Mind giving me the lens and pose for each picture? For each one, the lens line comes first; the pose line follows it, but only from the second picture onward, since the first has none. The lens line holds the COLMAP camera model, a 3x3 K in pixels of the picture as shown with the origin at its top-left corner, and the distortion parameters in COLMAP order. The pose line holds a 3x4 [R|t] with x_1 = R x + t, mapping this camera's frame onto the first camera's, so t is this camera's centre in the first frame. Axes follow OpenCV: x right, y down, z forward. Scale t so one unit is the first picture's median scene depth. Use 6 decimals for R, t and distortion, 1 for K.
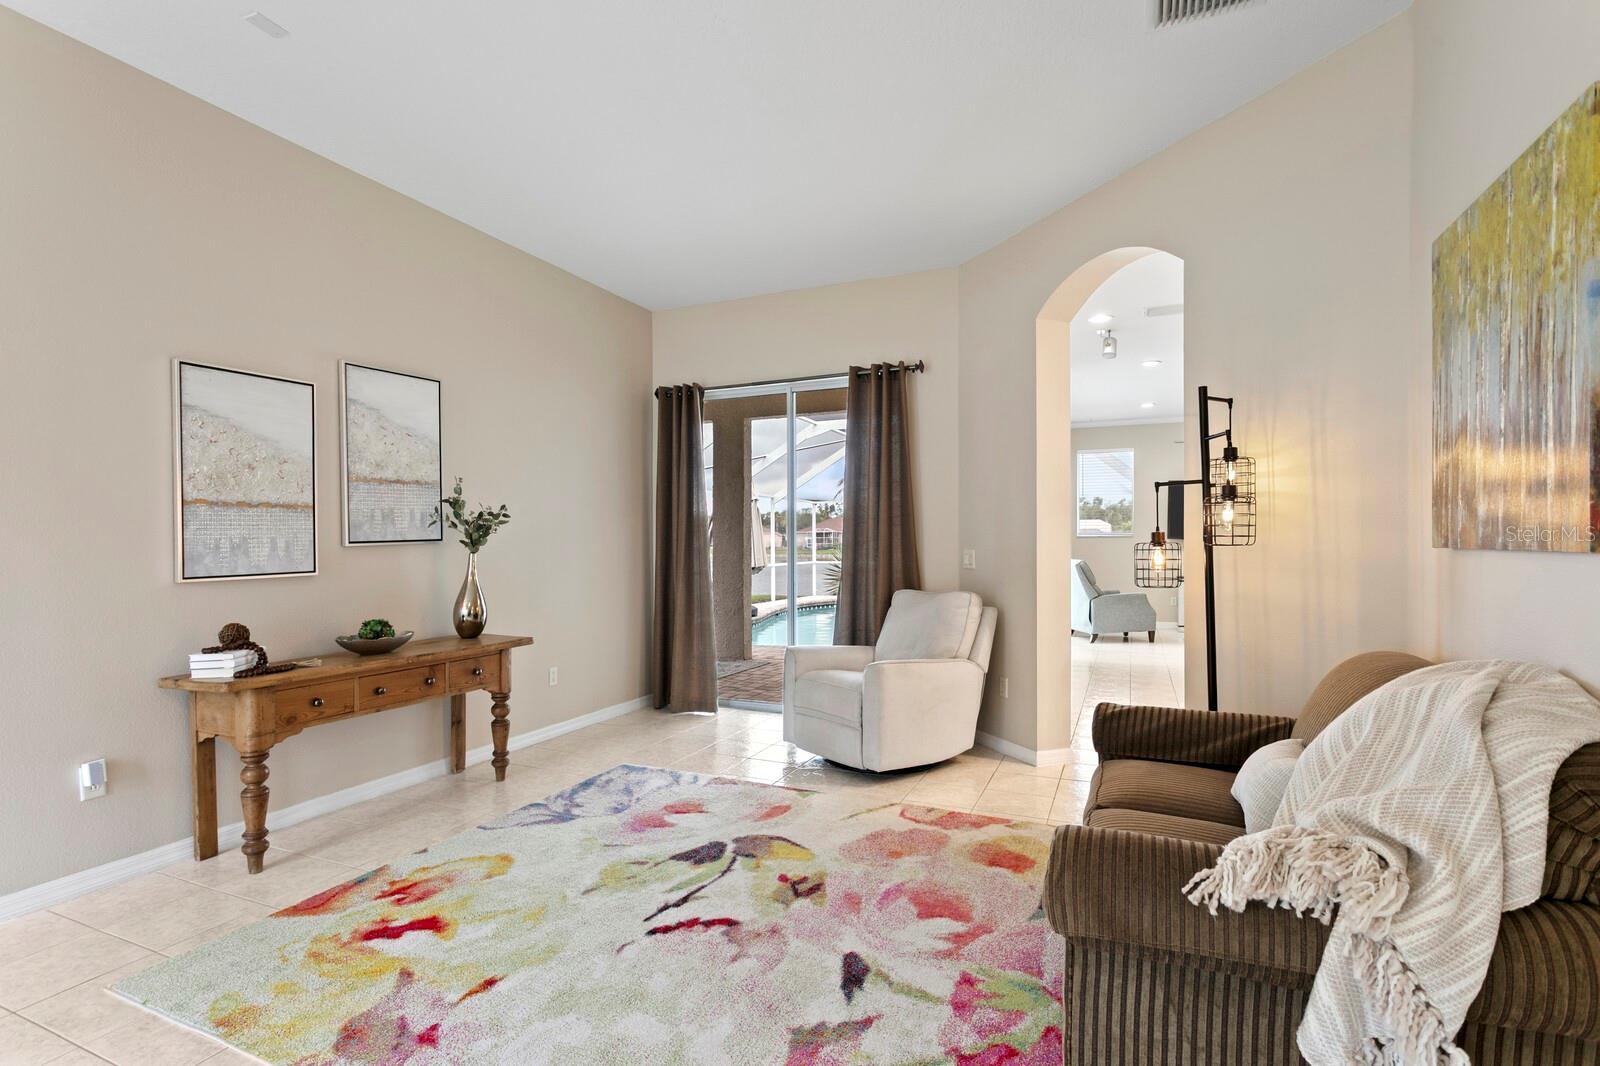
lens RADIAL K [[794.7, 0, 793.2], [0, 794.7, 549.8], [0, 0, 1]] dist [-0.002497, 0.003085]
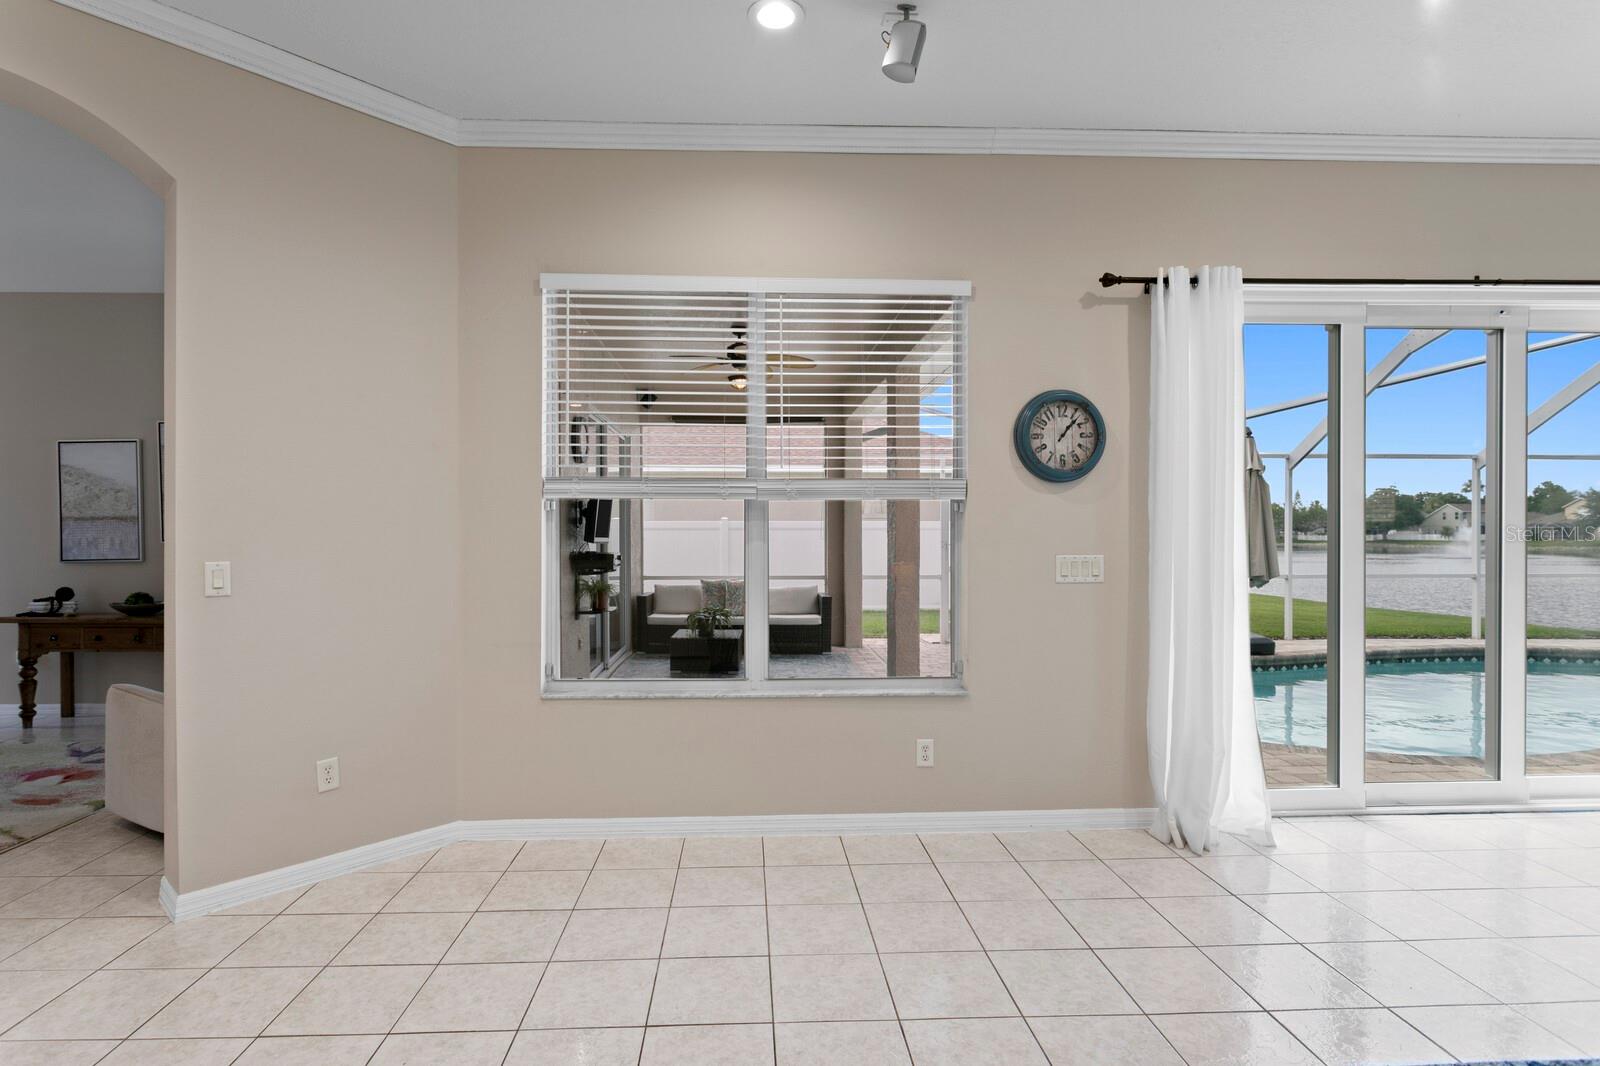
lens RADIAL K [[794.7, 0, 792.9], [0, 794.7, 519.0], [0, 0, 1]] dist [-0.002497, 0.003085]
pose [[0.439084, -0.017968, -0.898266, 1.523834], [-0.008852, 0.999665, -0.024323, -0.027700], [0.898403, 0.018631, 0.438778, 1.614618]]
